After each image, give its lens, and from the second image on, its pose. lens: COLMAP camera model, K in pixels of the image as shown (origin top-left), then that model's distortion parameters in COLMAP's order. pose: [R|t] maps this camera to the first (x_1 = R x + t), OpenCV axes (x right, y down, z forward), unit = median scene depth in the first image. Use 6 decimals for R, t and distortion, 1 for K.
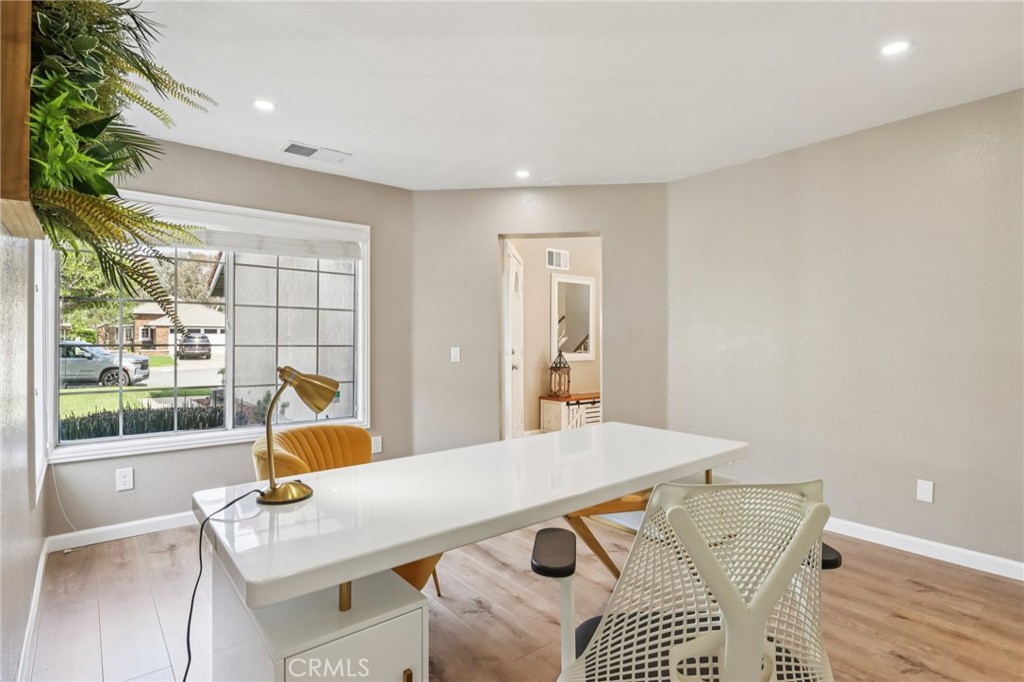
lens RADIAL K [[523.6, 0, 518.0], [0, 523.6, 342.3], [0, 0, 1]] dist [0.005234, -0.005819]
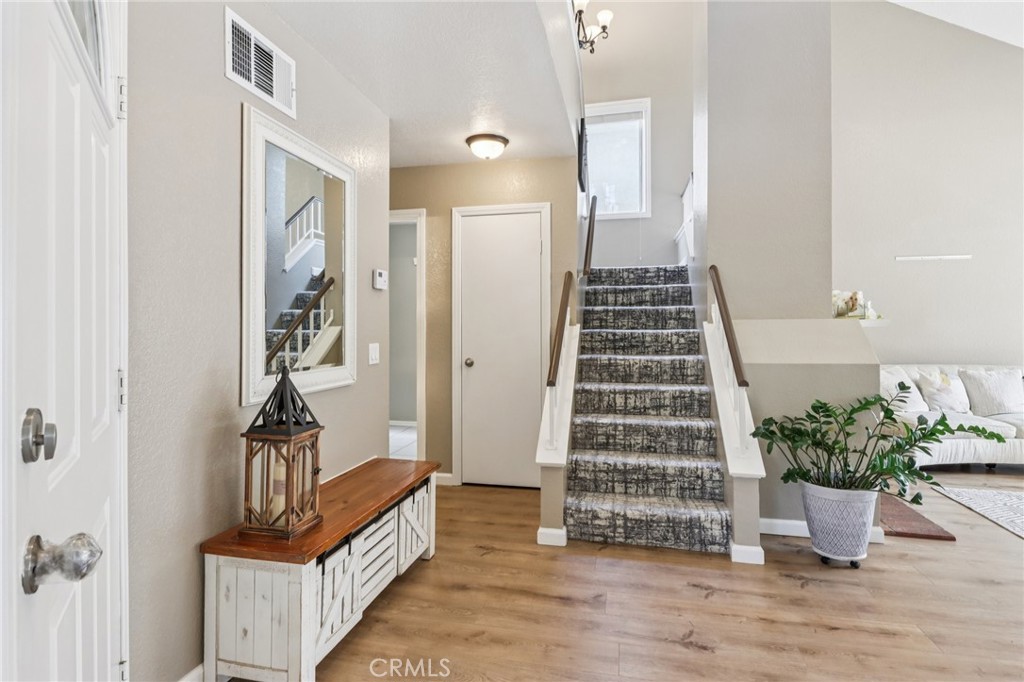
lens RADIAL K [[523.6, 0, 503.5], [0, 523.6, 323.4], [0, 0, 1]] dist [0.005234, -0.005819]
pose [[0.797556, 0.001463, 0.603243, 0.003250], [0.005094, 0.999945, -0.009160, -0.005279], [-0.603223, 0.010379, 0.797505, 0.699245]]
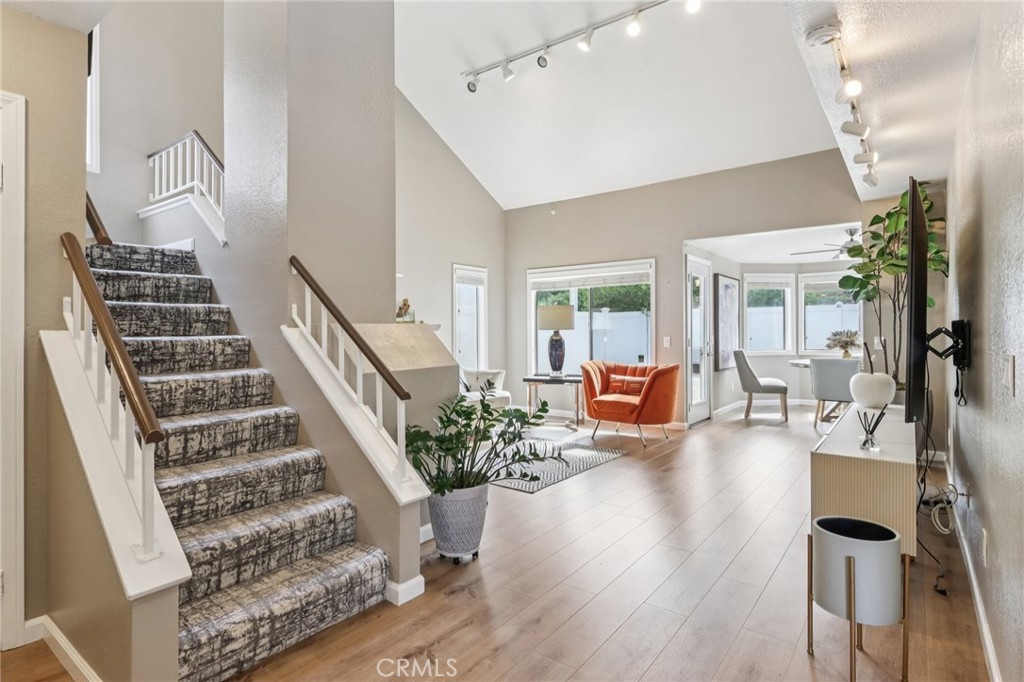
lens RADIAL K [[523.6, 0, 506.1], [0, 523.6, 331.0], [0, 0, 1]] dist [0.005234, -0.005819]
pose [[-0.215645, -0.001321, 0.976471, 0.036849], [0.006145, 0.999977, 0.002710, -0.006535], [-0.976453, 0.006585, -0.215632, 0.933447]]
